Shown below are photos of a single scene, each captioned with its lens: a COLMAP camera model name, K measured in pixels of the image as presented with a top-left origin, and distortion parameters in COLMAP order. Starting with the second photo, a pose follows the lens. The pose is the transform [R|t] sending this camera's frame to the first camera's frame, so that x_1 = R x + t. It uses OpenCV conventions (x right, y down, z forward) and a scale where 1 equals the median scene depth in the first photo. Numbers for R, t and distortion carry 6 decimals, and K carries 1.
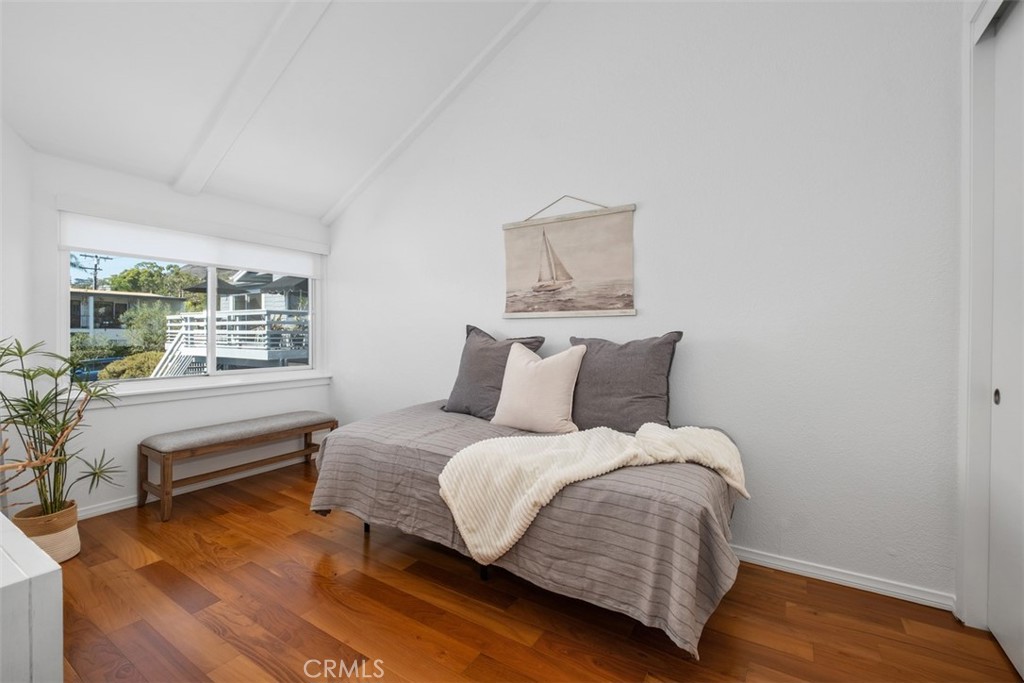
lens RADIAL K [[440.9, 0, 515.0], [0, 440.9, 336.7], [0, 0, 1]] dist [-0.000649, -0.003155]
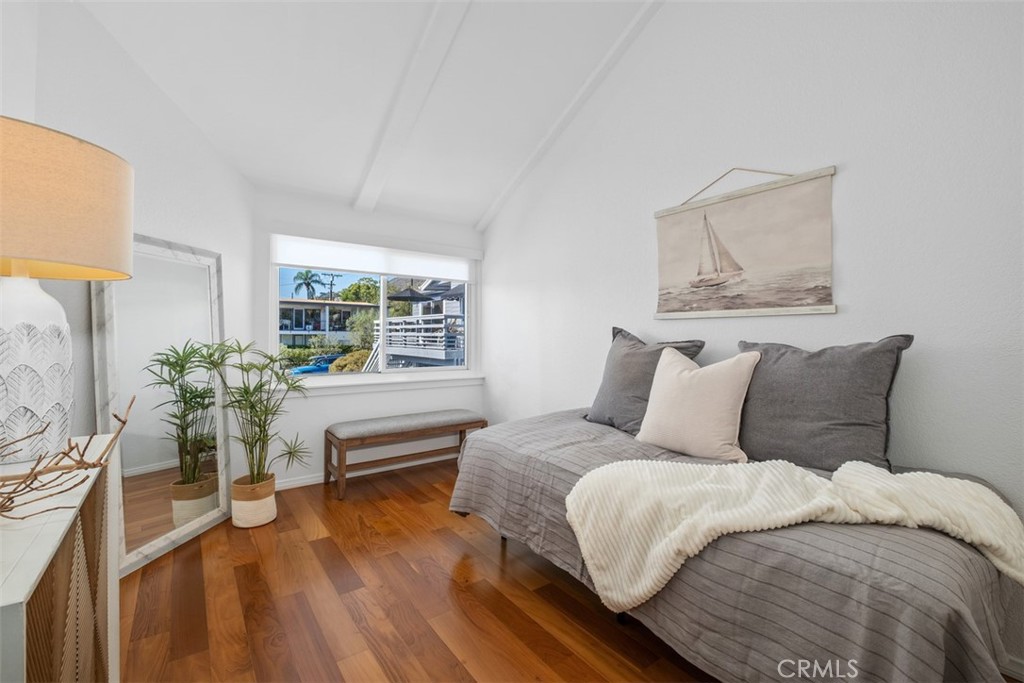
lens RADIAL K [[440.9, 0, 511.7], [0, 440.9, 338.5], [0, 0, 1]] dist [-0.000649, -0.003155]
pose [[0.930760, 0.005997, -0.365582, 0.035818], [-0.006670, 0.999978, -0.000578, -0.001520], [0.365570, 0.002976, 0.930779, 0.101267]]
